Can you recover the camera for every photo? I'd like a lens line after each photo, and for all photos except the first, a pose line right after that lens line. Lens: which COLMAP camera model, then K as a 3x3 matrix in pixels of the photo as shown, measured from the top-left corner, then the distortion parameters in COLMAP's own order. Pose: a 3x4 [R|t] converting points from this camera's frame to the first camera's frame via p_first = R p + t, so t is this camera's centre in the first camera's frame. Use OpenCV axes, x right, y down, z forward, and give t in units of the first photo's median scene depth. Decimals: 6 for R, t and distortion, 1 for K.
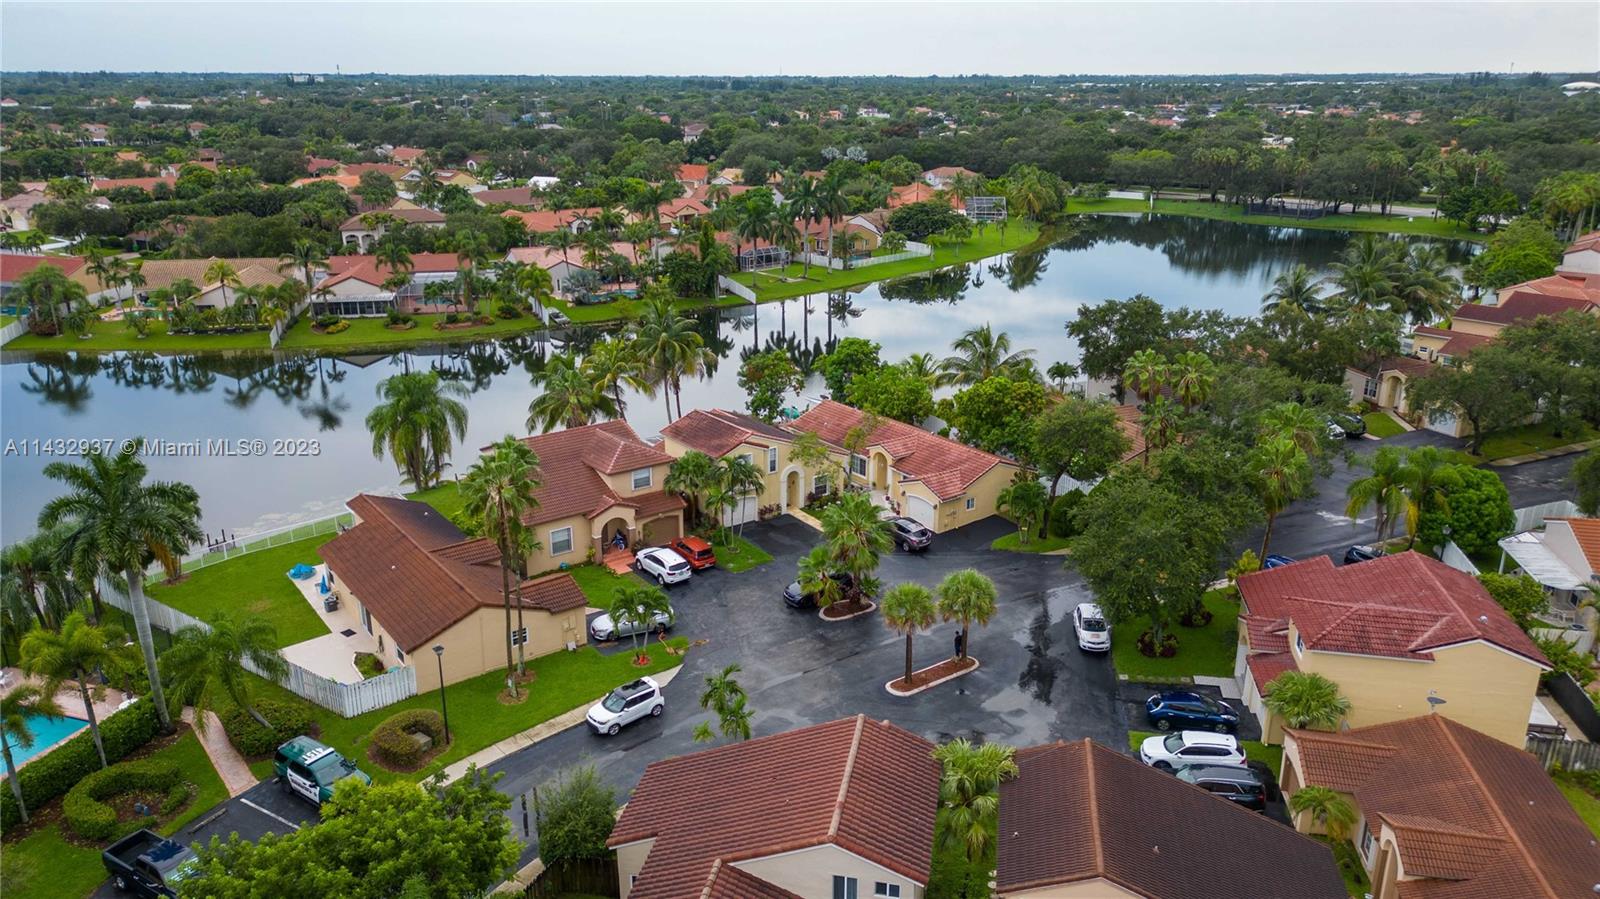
lens RADIAL K [[1113.6, 0, 798.3], [0, 1113.6, 451.1], [0, 0, 1]] dist [0.068974, -0.074055]
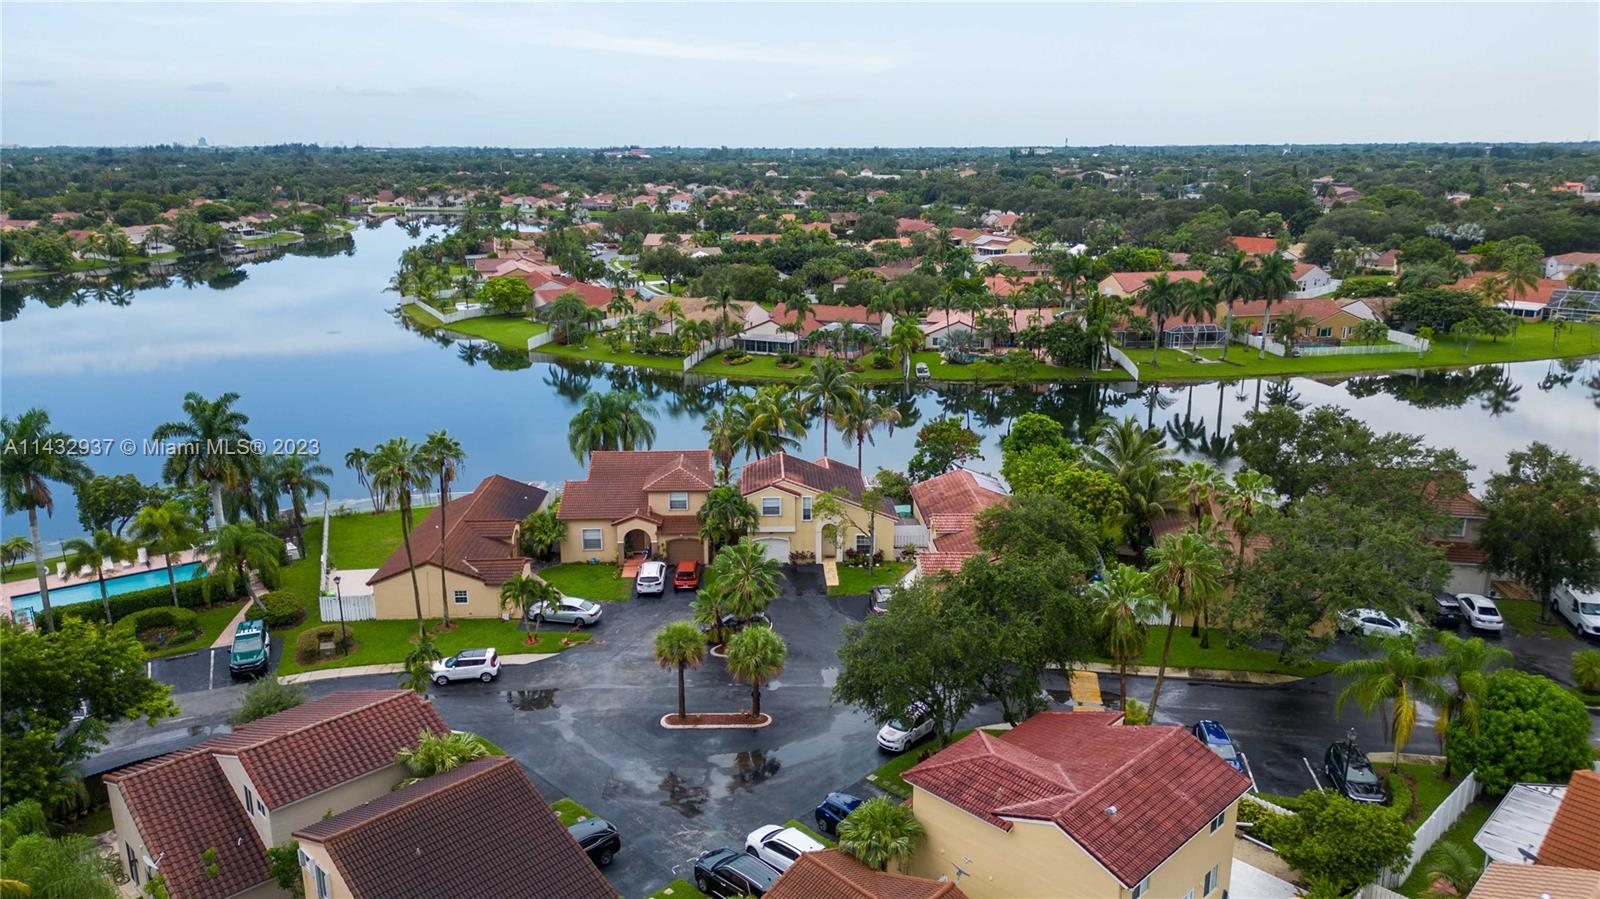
lens RADIAL K [[1113.6, 0, 798.3], [0, 1113.6, 451.1], [0, 0, 1]] dist [0.068974, -0.074055]
pose [[0.821031, 0.145032, -0.552154, 0.586294], [-0.176682, 0.984259, -0.004188, -0.042860], [0.542855, 0.100994, 0.833732, 0.131225]]
